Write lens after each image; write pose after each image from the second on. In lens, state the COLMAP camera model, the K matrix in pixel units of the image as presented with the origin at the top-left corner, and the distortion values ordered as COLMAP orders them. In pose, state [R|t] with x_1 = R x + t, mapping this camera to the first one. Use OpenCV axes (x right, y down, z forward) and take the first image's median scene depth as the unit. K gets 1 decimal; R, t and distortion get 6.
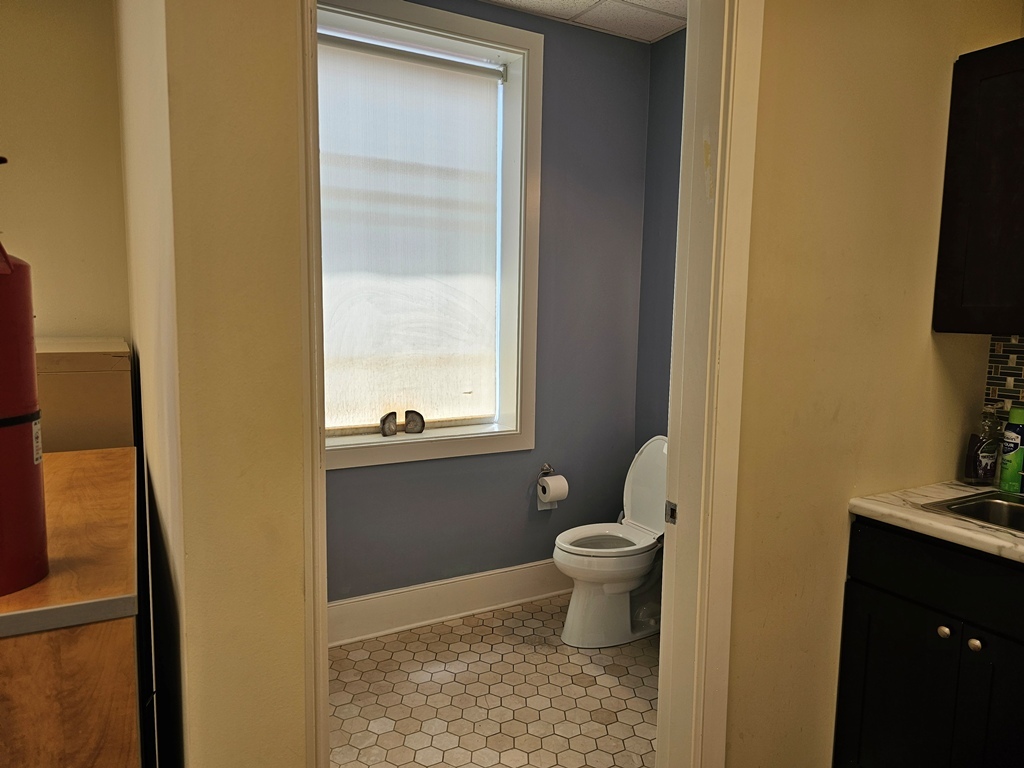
lens RADIAL K [[689.9, 0, 510.2], [0, 689.9, 381.7], [0, 0, 1]] dist [0.003492, -0.003163]
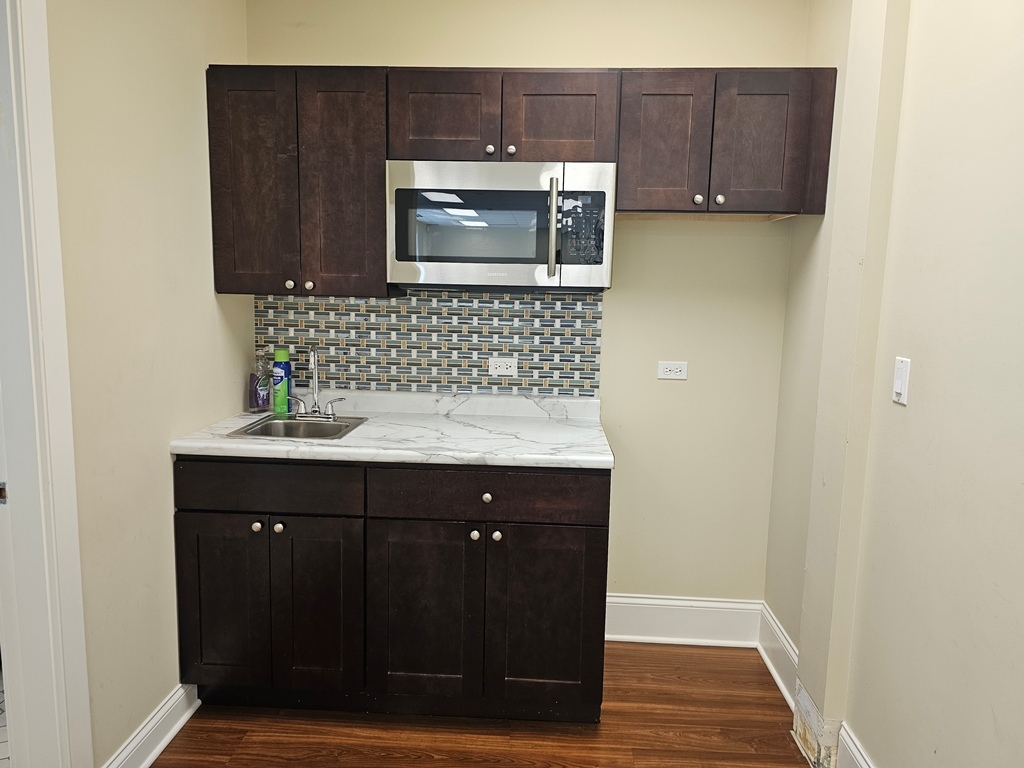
lens RADIAL K [[689.9, 0, 513.1], [0, 689.9, 382.7], [0, 0, 1]] dist [0.003492, -0.003163]
pose [[0.522244, -0.127323, 0.843238, -0.154145], [0.076040, 0.991806, 0.102662, -0.001190], [-0.849399, 0.010505, 0.527646, -0.080472]]
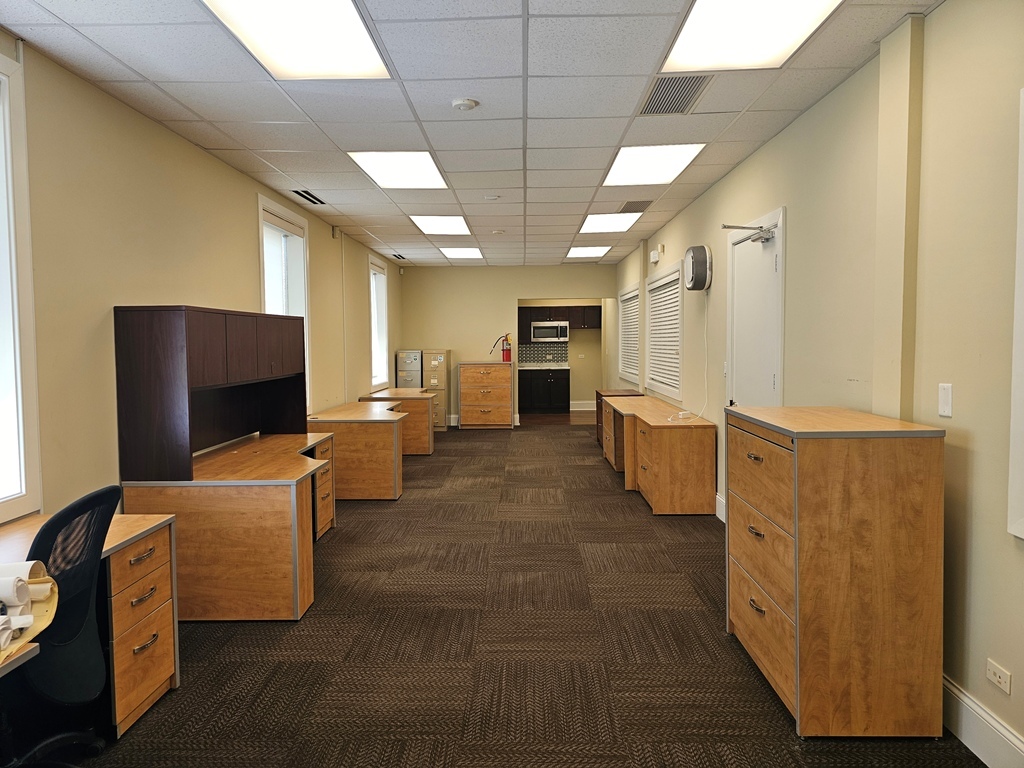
lens RADIAL K [[689.9, 0, 512.3], [0, 689.9, 381.7], [0, 0, 1]] dist [0.003492, -0.003163]
pose [[0.492936, -0.065707, 0.867581, -5.598622], [0.110720, 0.993775, 0.012356, 0.235848], [-0.862992, 0.089968, 0.497142, -2.626464]]
